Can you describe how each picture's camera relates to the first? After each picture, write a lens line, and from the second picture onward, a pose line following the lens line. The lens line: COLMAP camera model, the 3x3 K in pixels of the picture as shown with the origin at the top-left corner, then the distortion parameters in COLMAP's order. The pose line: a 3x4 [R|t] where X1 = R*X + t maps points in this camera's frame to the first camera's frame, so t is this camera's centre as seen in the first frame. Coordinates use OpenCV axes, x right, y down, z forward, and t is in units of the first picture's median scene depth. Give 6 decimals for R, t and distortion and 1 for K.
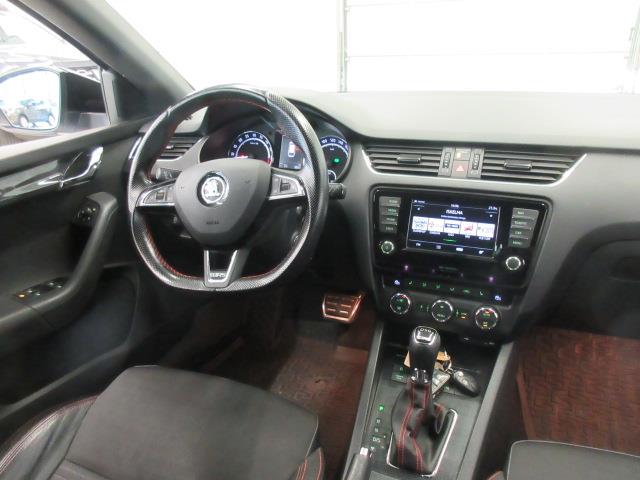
lens RADIAL K [[479.7, 0, 320.0], [0, 479.7, 240.0], [0, 0, 1]] dist [0.002772, 0.001771]
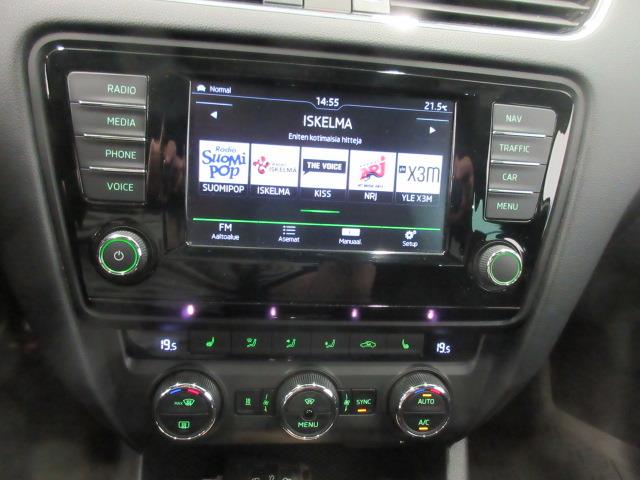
lens RADIAL K [[479.7, 0, 320.0], [0, 479.7, 240.0], [0, 0, 1]] dist [0.002772, 0.001771]
pose [[0.875088, -0.139396, 0.463453, 0.115075], [0.057979, 0.980920, 0.185563, -0.040239], [-0.480477, -0.135514, 0.866474, 0.709010]]
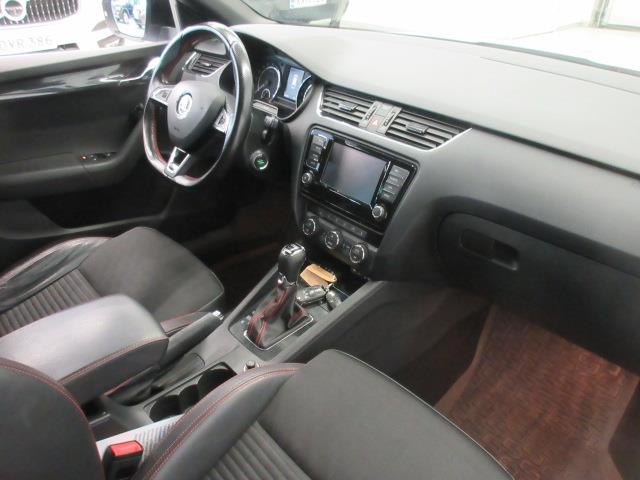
lens RADIAL K [[556.6, 0, 320.0], [0, 556.6, 240.0], [0, 0, 1]] dist [0.046003, -0.001497]
pose [[0.885080, 0.255434, -0.389085, 0.763026], [-0.203356, 0.964165, 0.170387, -0.080575], [0.418664, -0.071683, 0.905307, -0.258283]]
